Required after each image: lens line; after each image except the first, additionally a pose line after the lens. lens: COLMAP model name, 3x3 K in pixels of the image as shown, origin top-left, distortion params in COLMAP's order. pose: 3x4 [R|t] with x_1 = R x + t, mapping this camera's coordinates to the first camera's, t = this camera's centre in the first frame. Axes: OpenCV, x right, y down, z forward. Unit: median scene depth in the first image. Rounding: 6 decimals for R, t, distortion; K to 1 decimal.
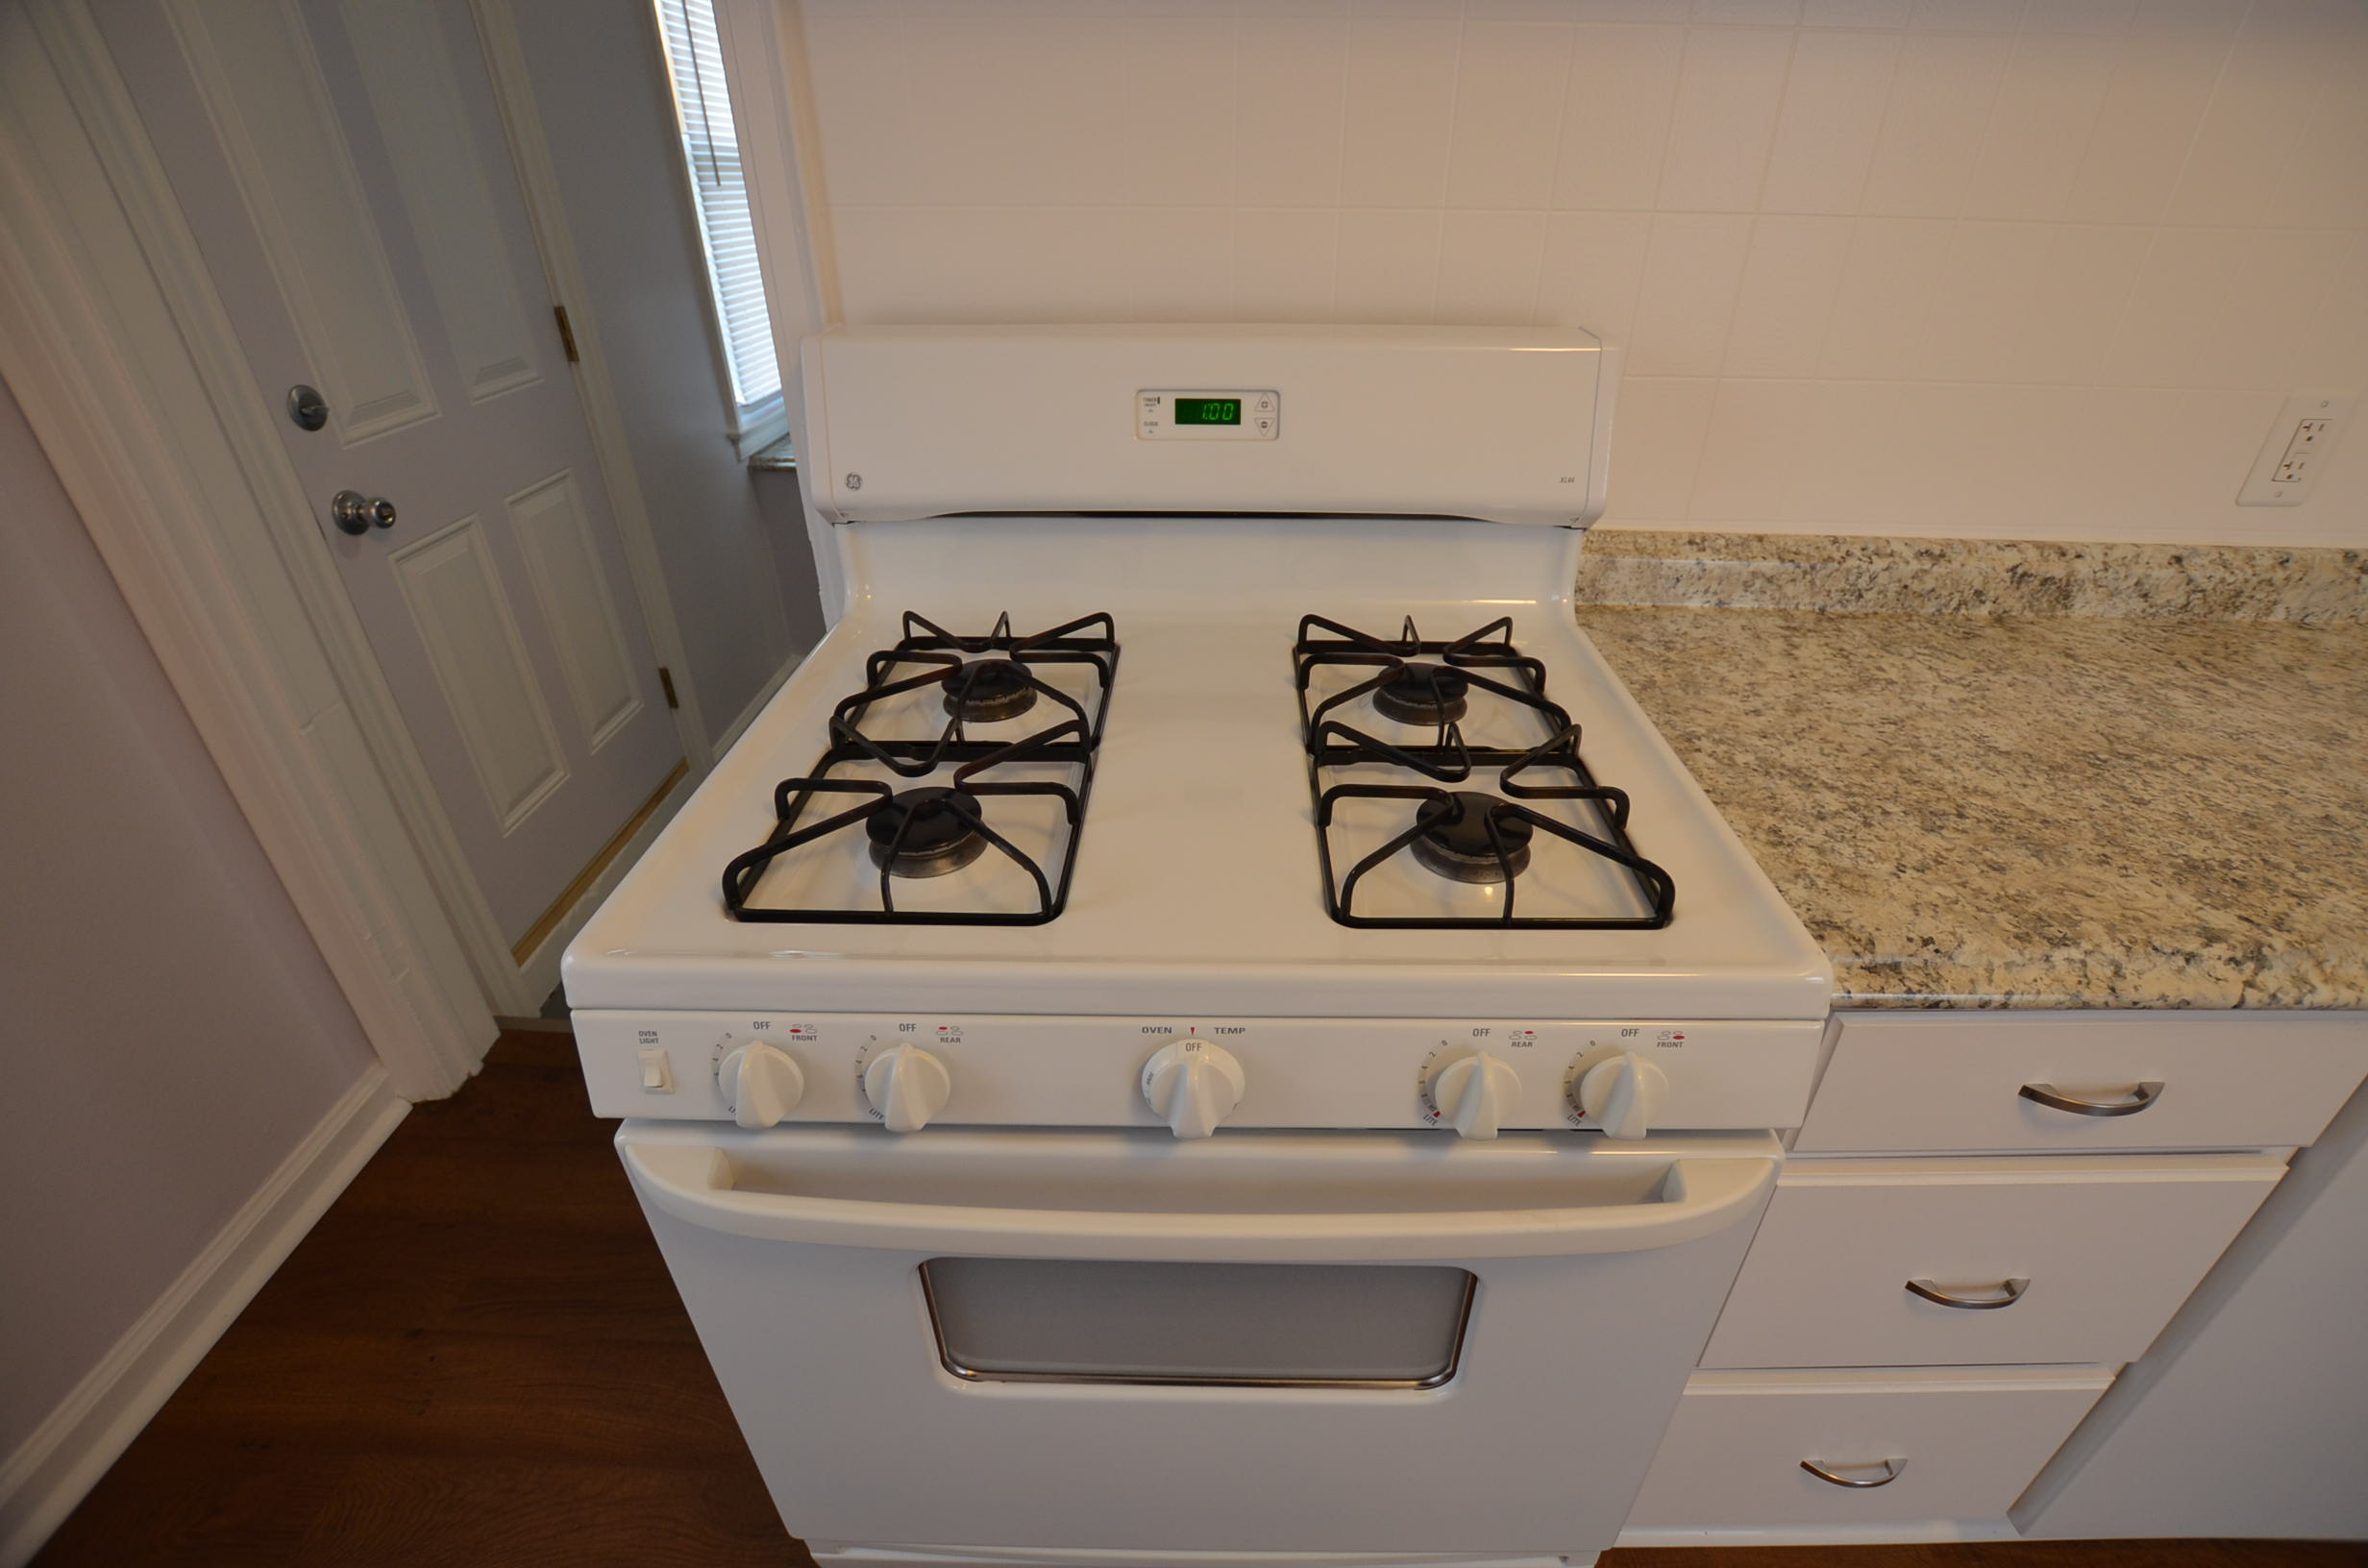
lens RADIAL K [[1035.1, 0, 1211.7], [0, 1035.1, 771.5], [0, 0, 1]] dist [-0.033030, 0.004000]
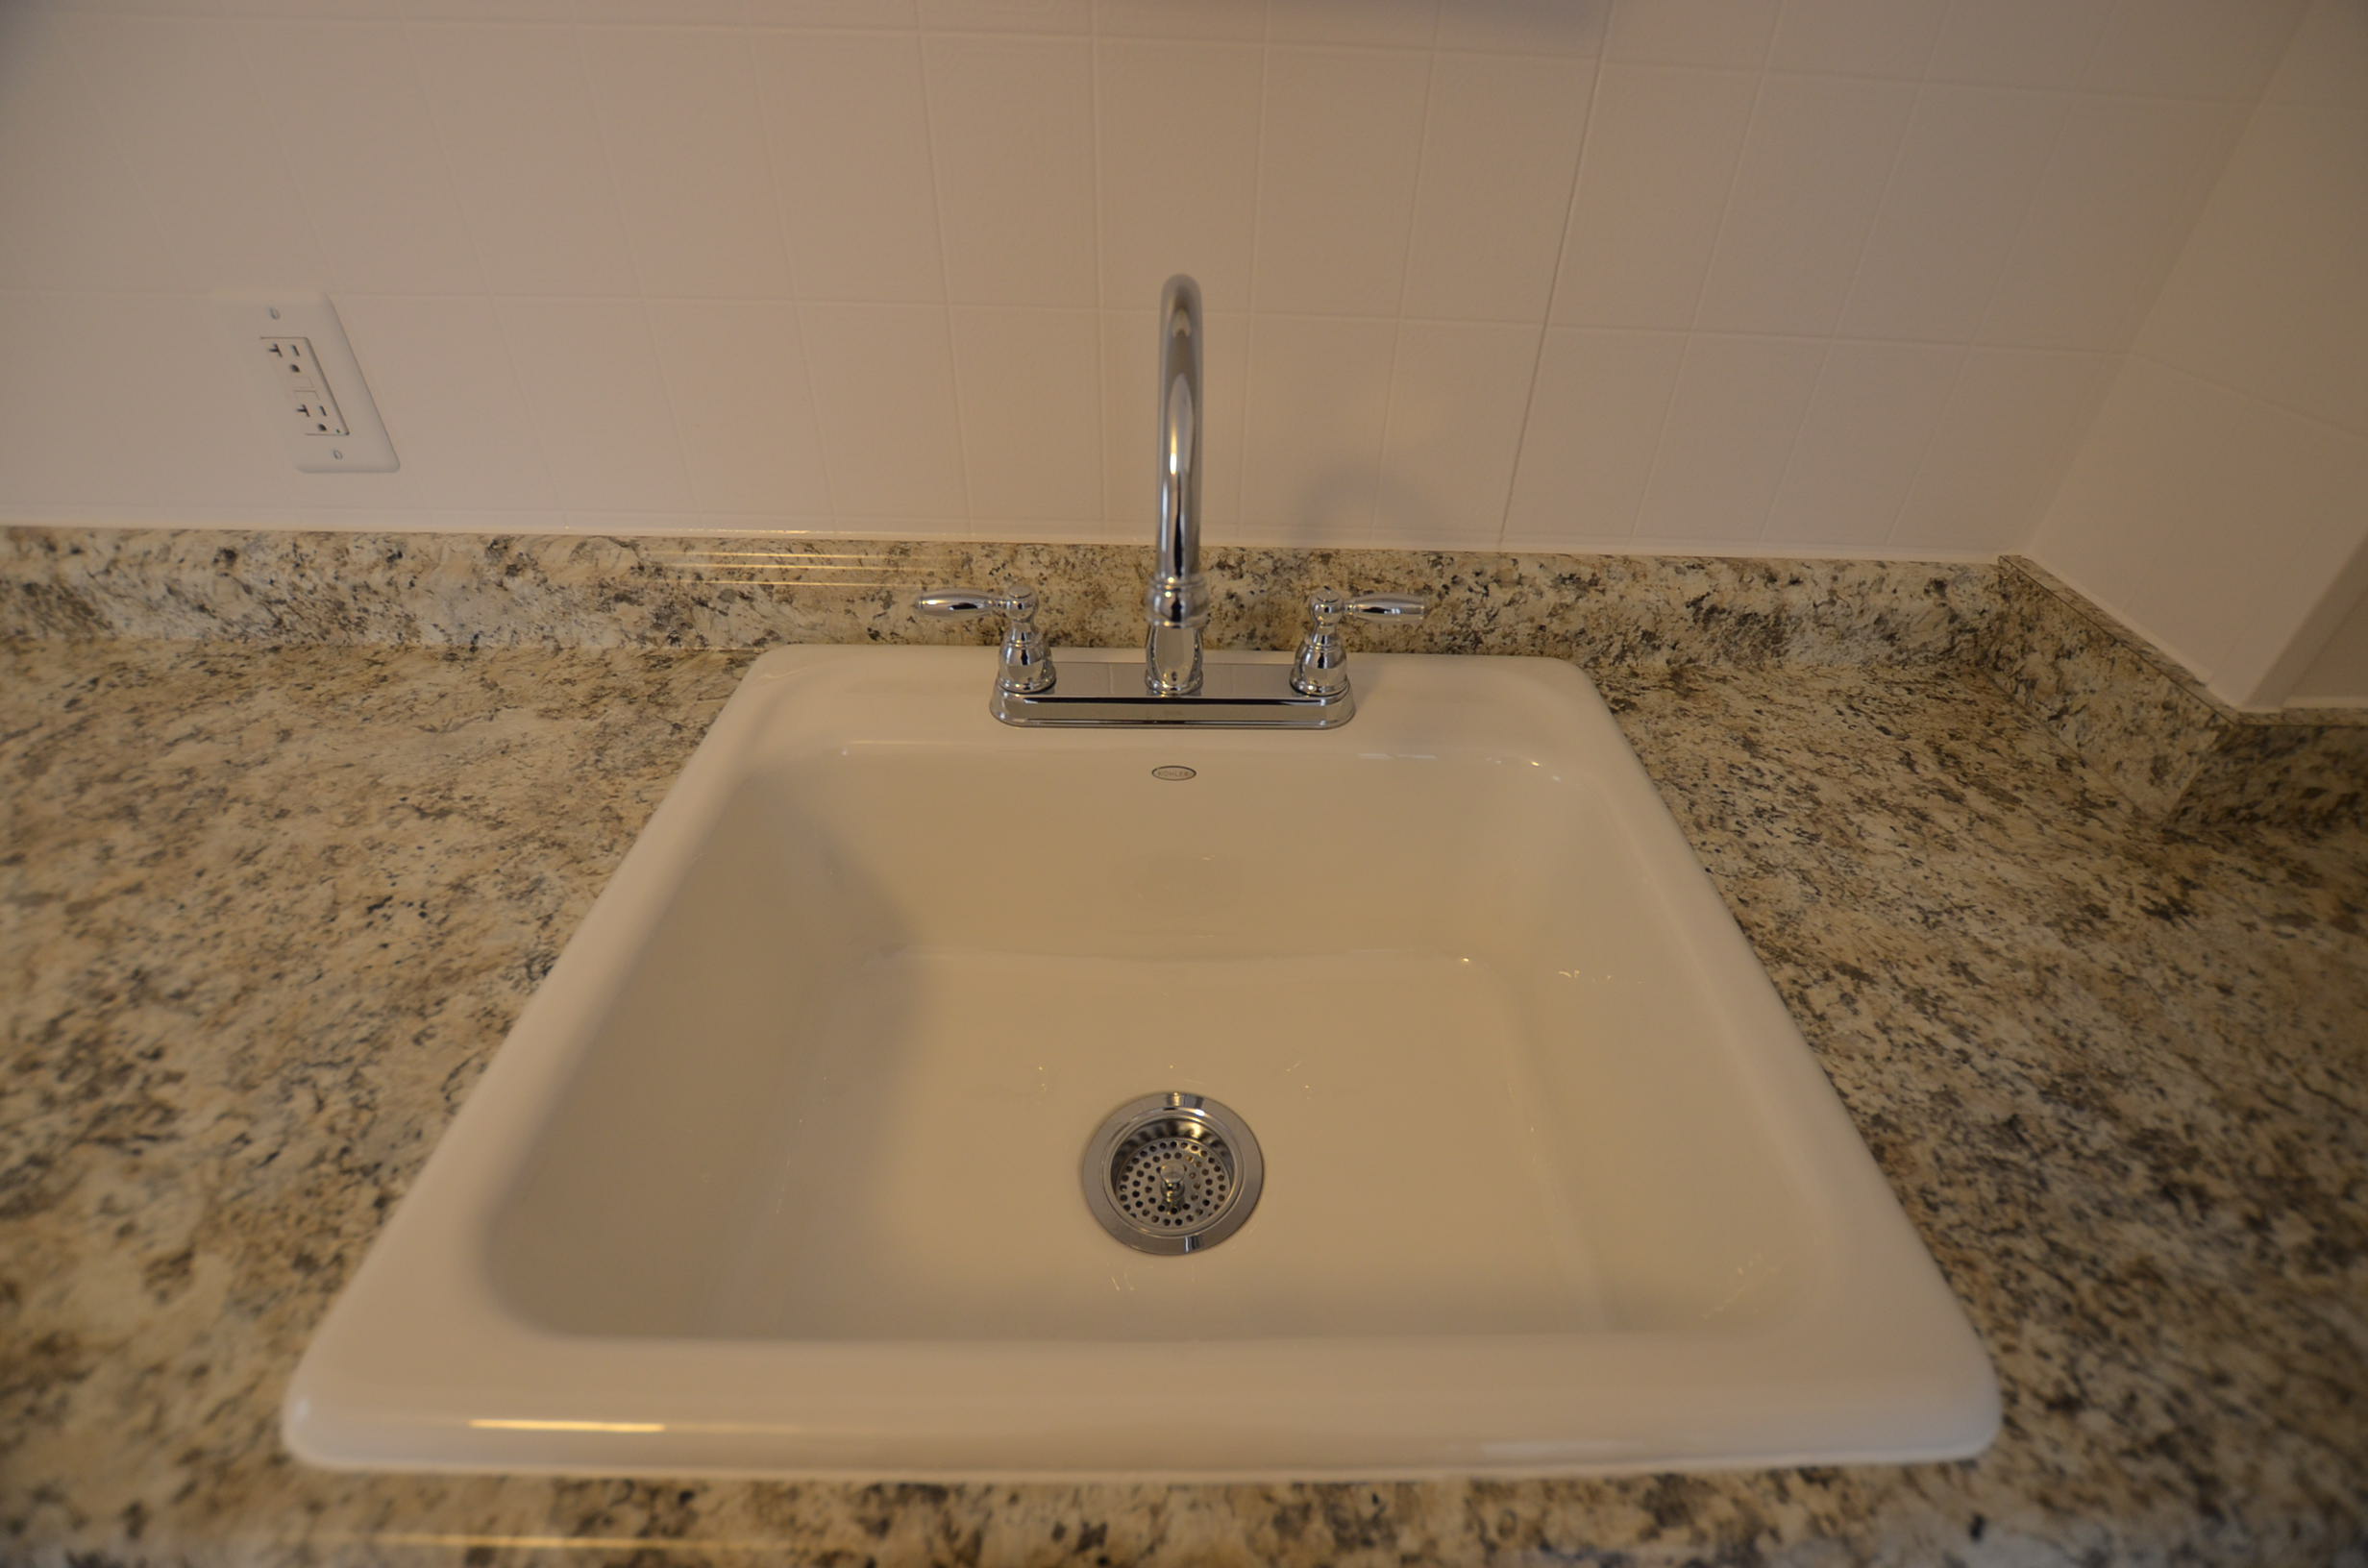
lens RADIAL K [[1035.1, 0, 1211.7], [0, 1035.1, 771.5], [0, 0, 1]] dist [-0.033030, 0.004000]
pose [[0.999468, -0.009313, 0.031252, 0.440533], [0.005966, 0.994399, 0.105525, -0.161019], [-0.032060, -0.105283, 0.993925, 0.310383]]
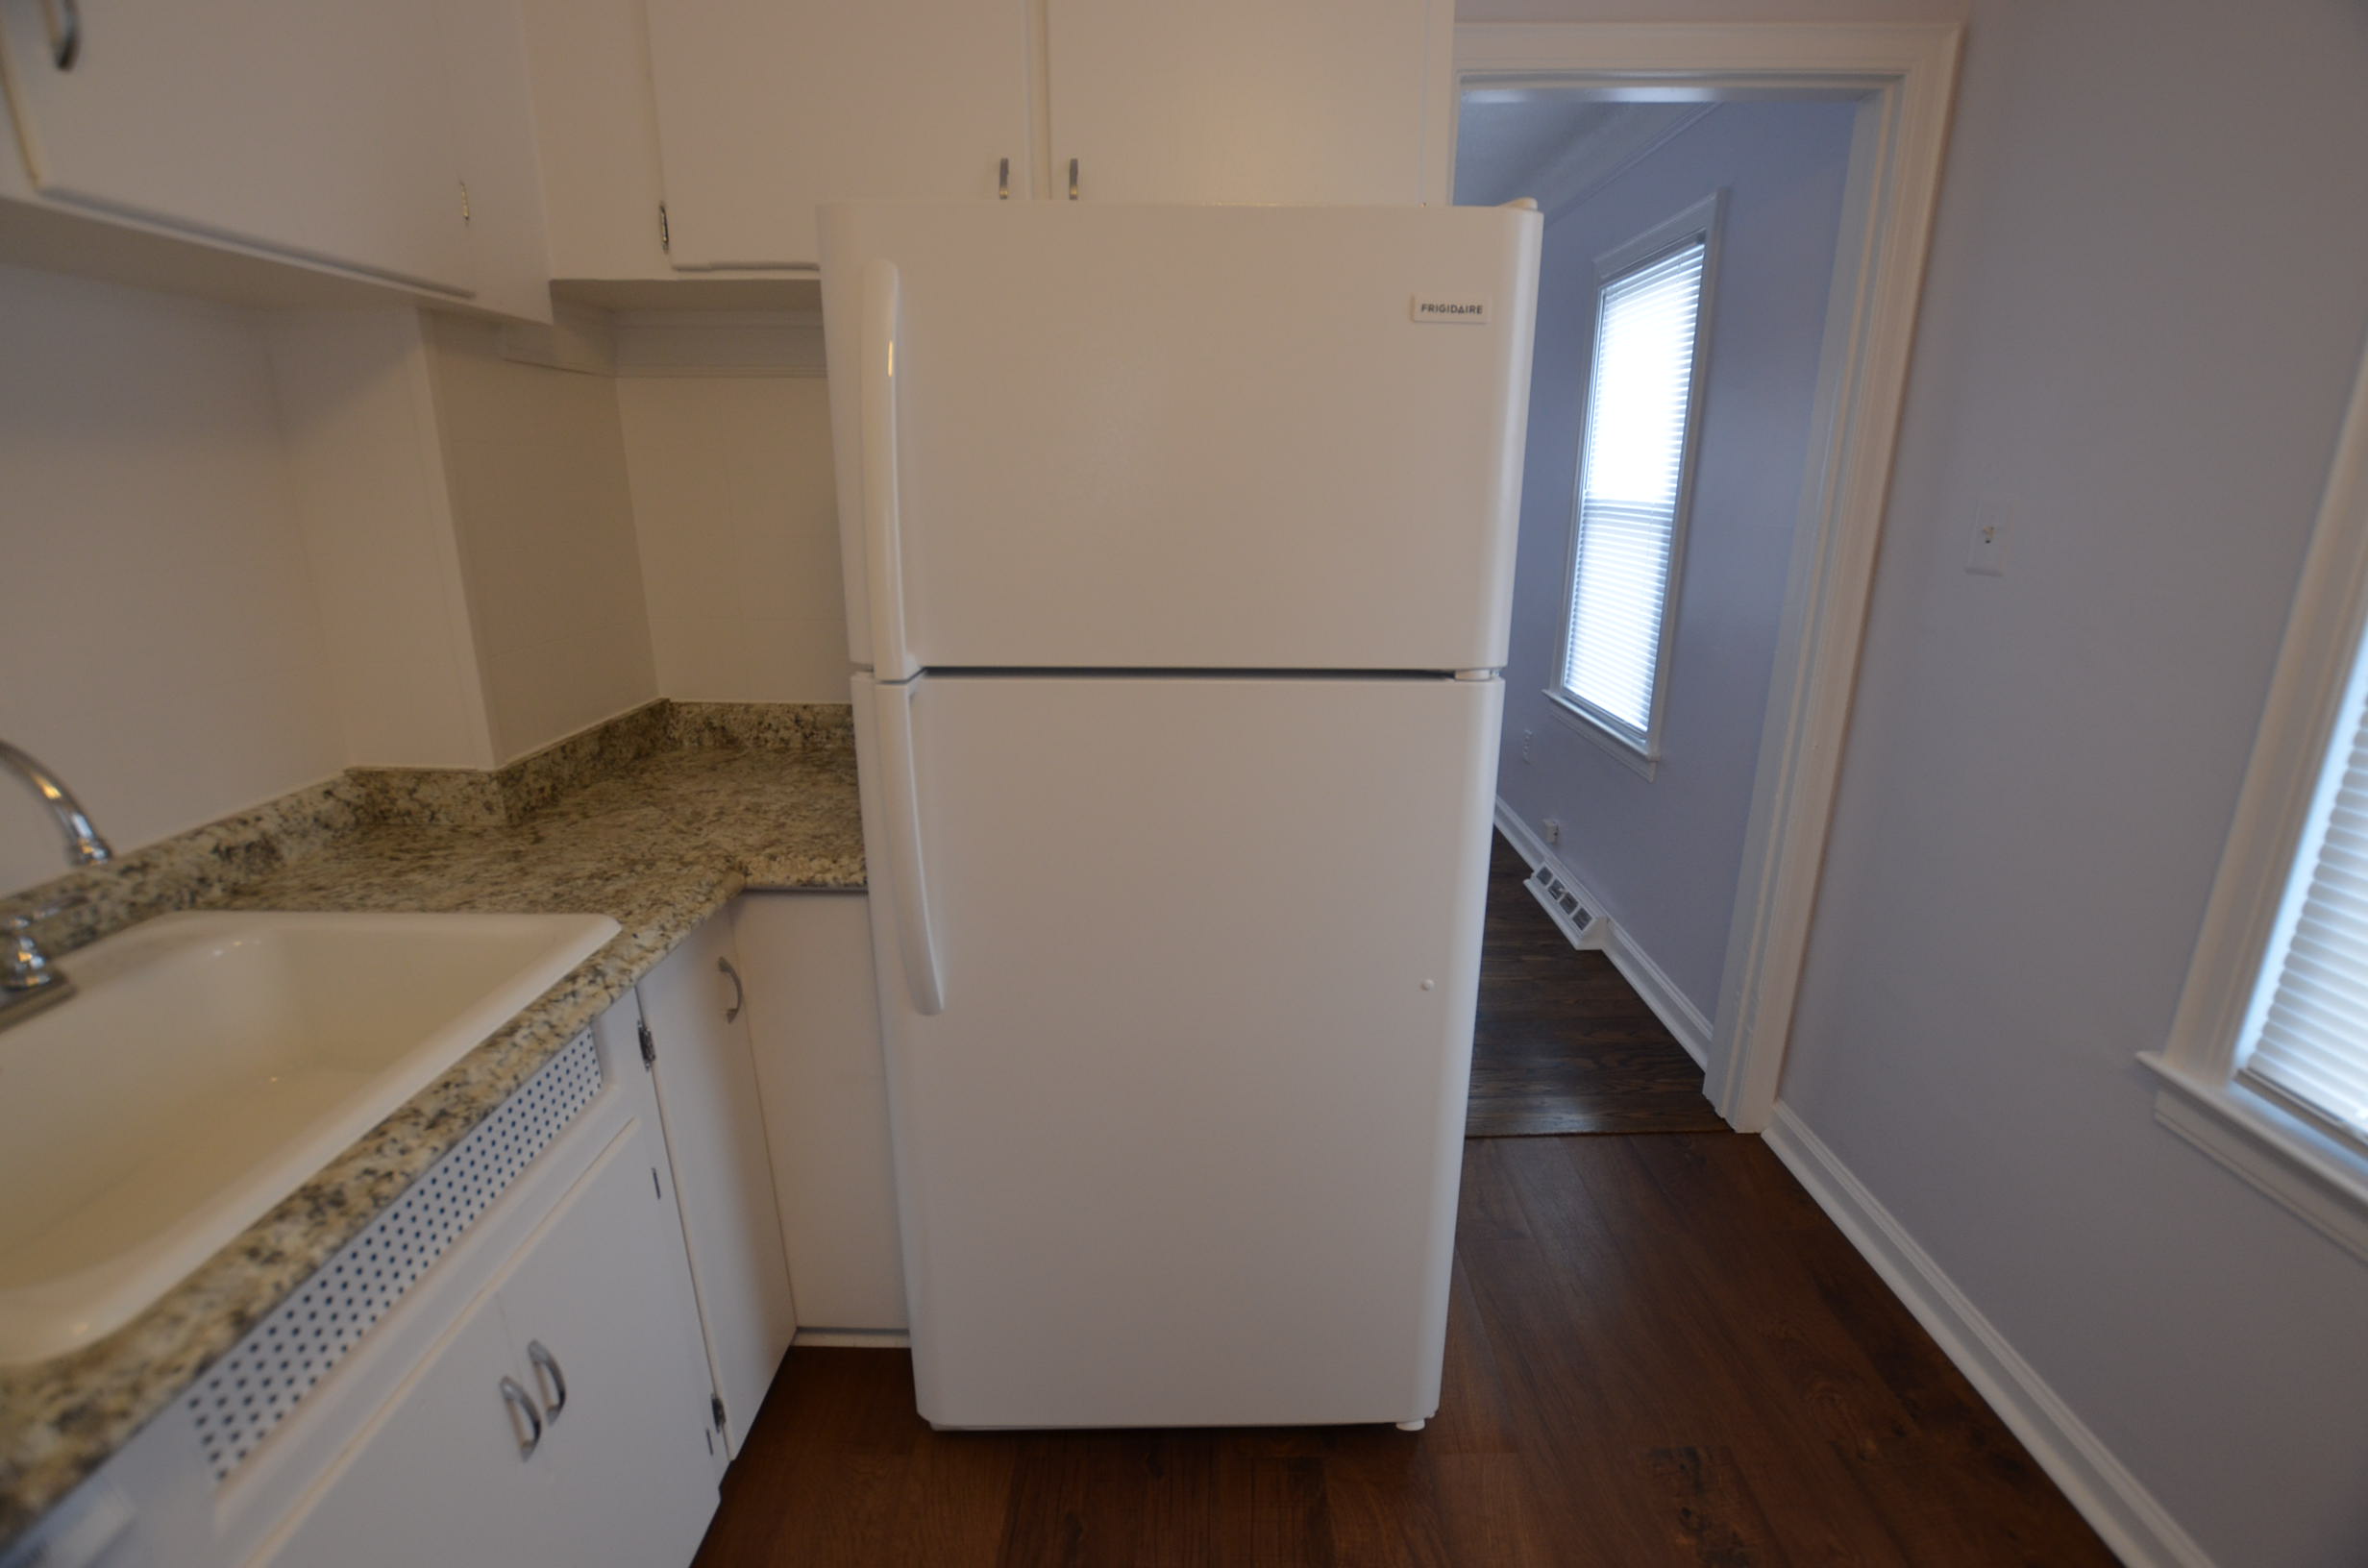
lens RADIAL K [[1066.0, 0, 1220.8], [0, 1066.0, 768.9], [0, 0, 1]] dist [-0.037234, 0.006271]
pose [[-0.014323, -0.287867, 0.957563, -0.282926], [0.505230, 0.824334, 0.255372, -0.006158], [-0.862866, 0.487448, 0.133632, -0.141911]]
